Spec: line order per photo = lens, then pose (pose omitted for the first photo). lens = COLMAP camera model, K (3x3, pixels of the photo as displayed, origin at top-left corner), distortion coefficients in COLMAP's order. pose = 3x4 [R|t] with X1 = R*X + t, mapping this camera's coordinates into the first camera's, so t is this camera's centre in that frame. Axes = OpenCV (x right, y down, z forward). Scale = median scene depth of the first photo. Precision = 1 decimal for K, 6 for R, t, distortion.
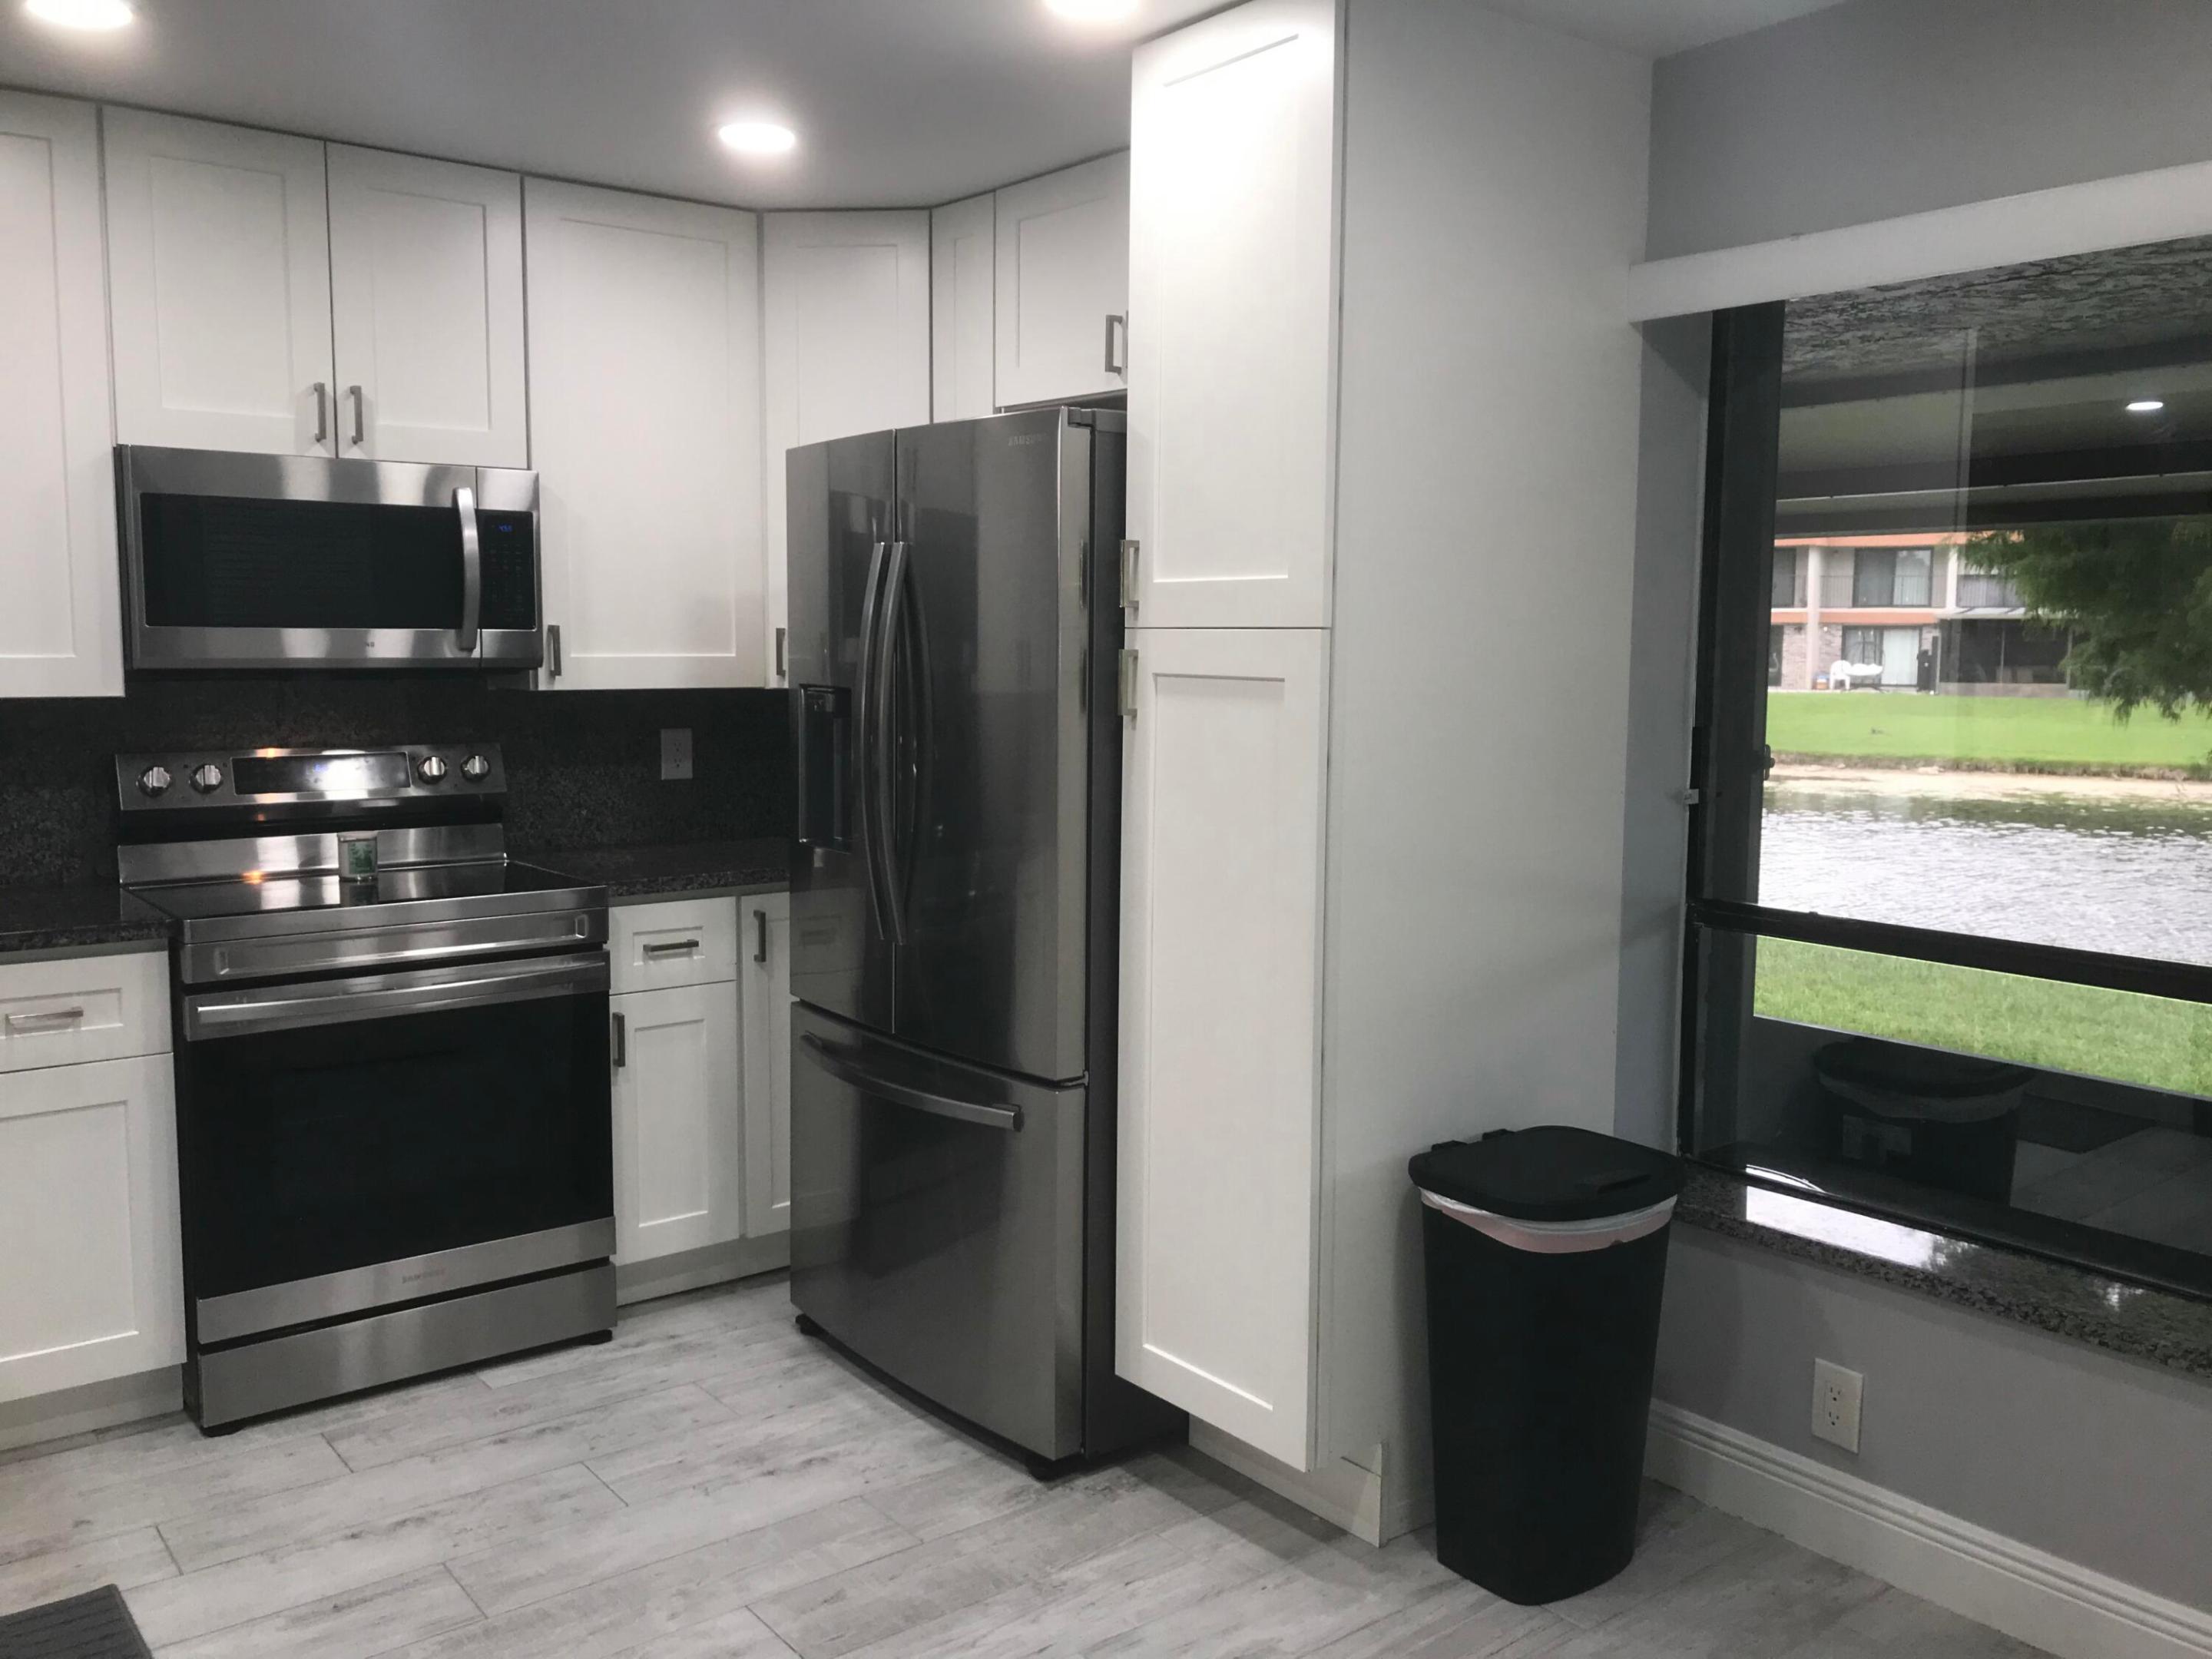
lens RADIAL K [[1823.9, 0, 1100.5], [0, 1823.9, 812.1], [0, 0, 1]] dist [0.019347, 0.015662]
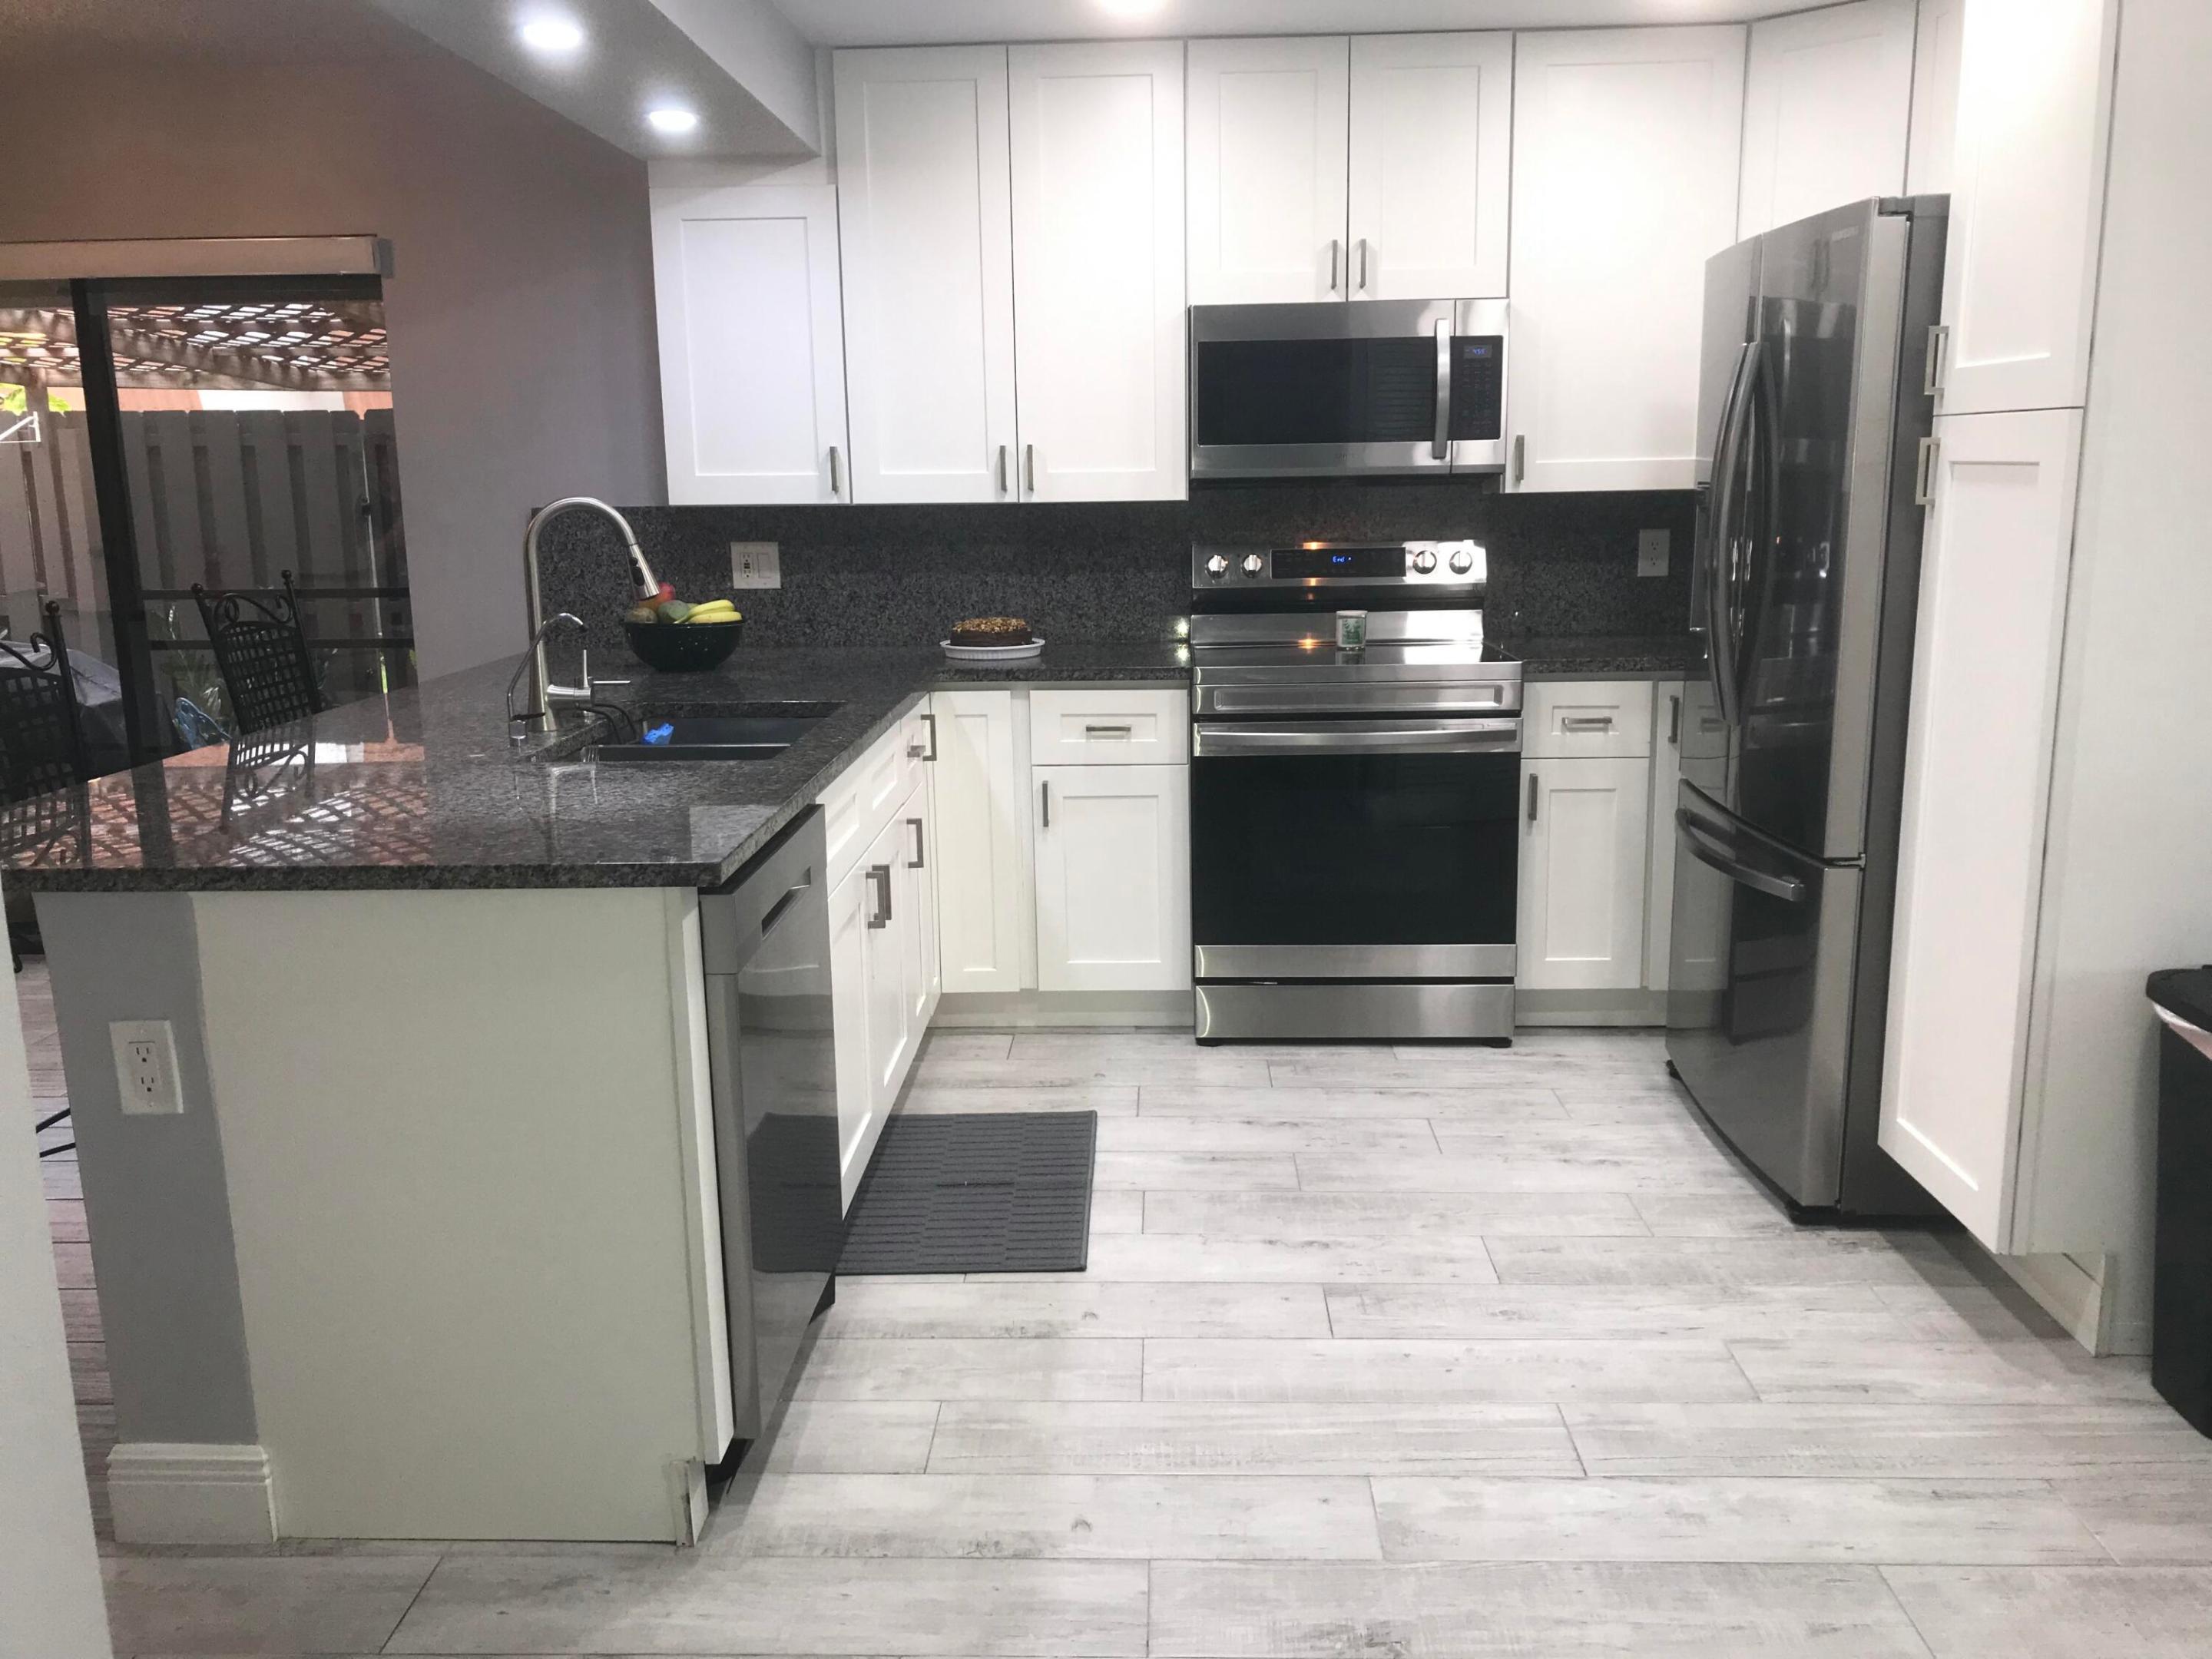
lens RADIAL K [[1823.9, 0, 1100.9], [0, 1823.9, 838.7], [0, 0, 1]] dist [0.019347, 0.015662]
pose [[0.764109, 0.109515, -0.635723, 0.306902], [-0.039997, 0.991631, 0.122753, 0.021936], [0.643846, -0.068369, 0.762094, -0.073495]]
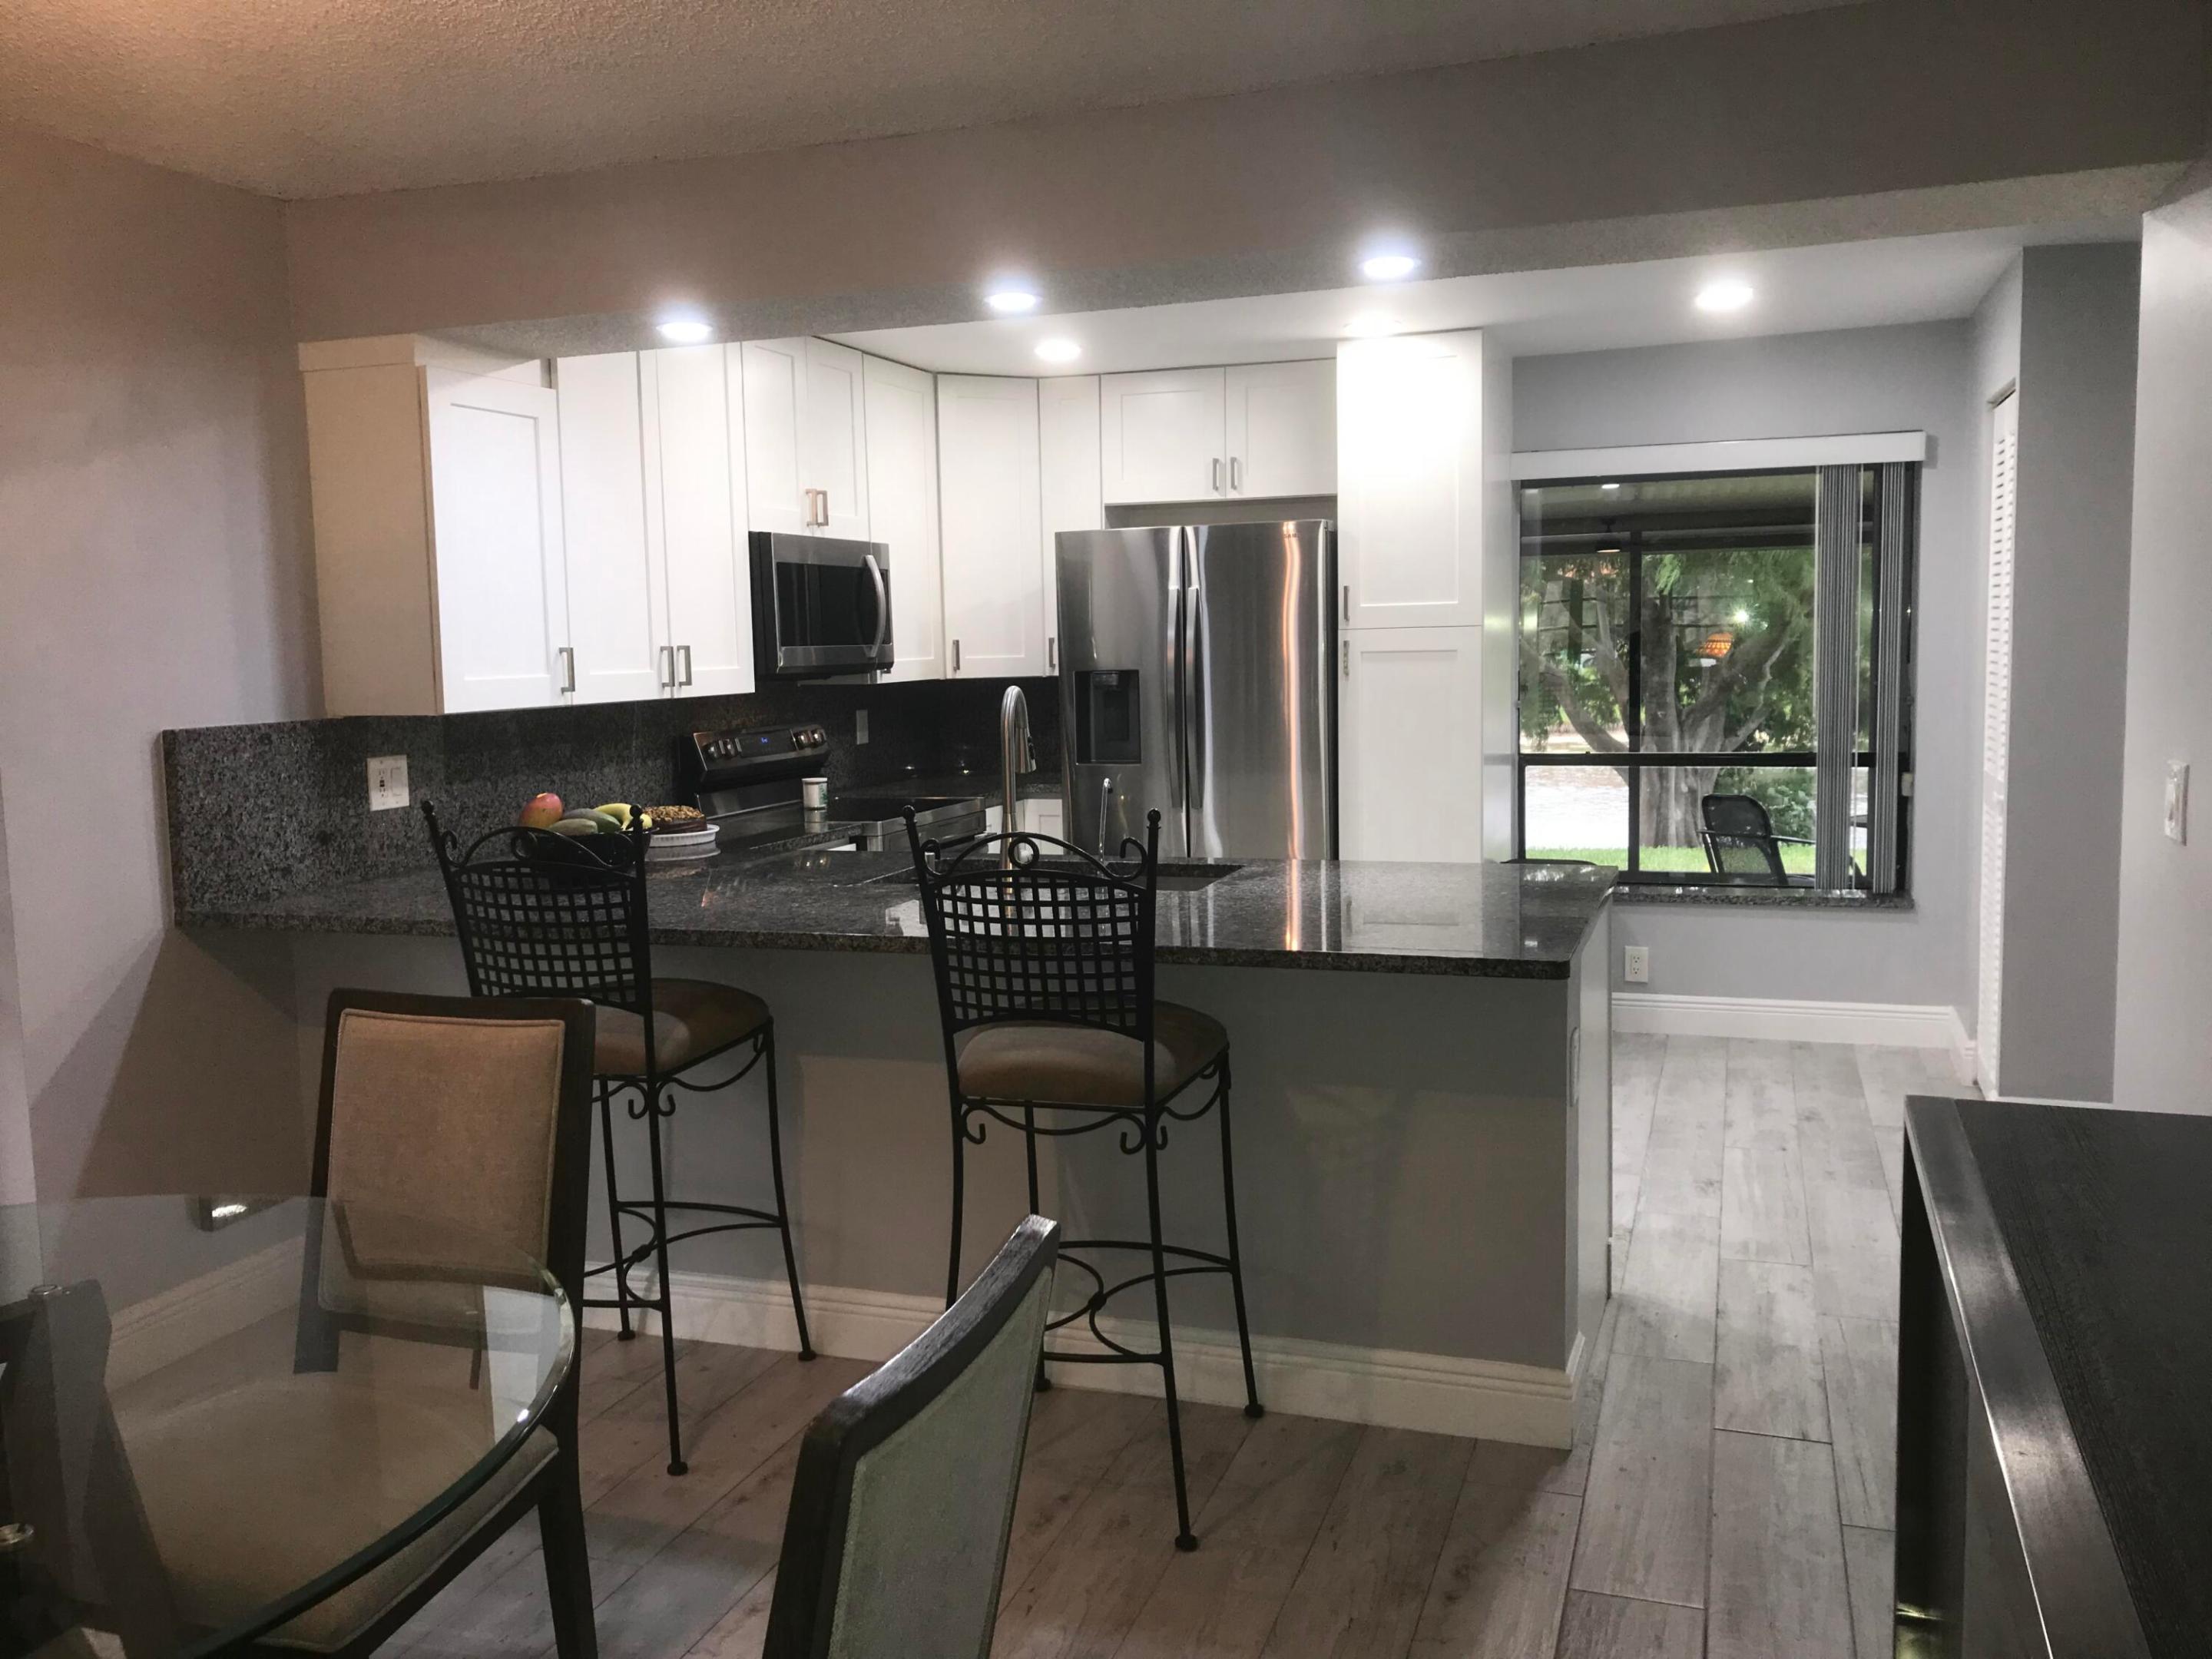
lens RADIAL K [[1823.9, 0, 1101.3], [0, 1823.9, 825.3], [0, 0, 1]] dist [0.019347, 0.015662]
pose [[0.837317, -0.082107, 0.540517, -1.181041], [0.077430, 0.996502, 0.031428, 0.023753], [-0.541206, 0.015537, 0.840746, -0.476243]]
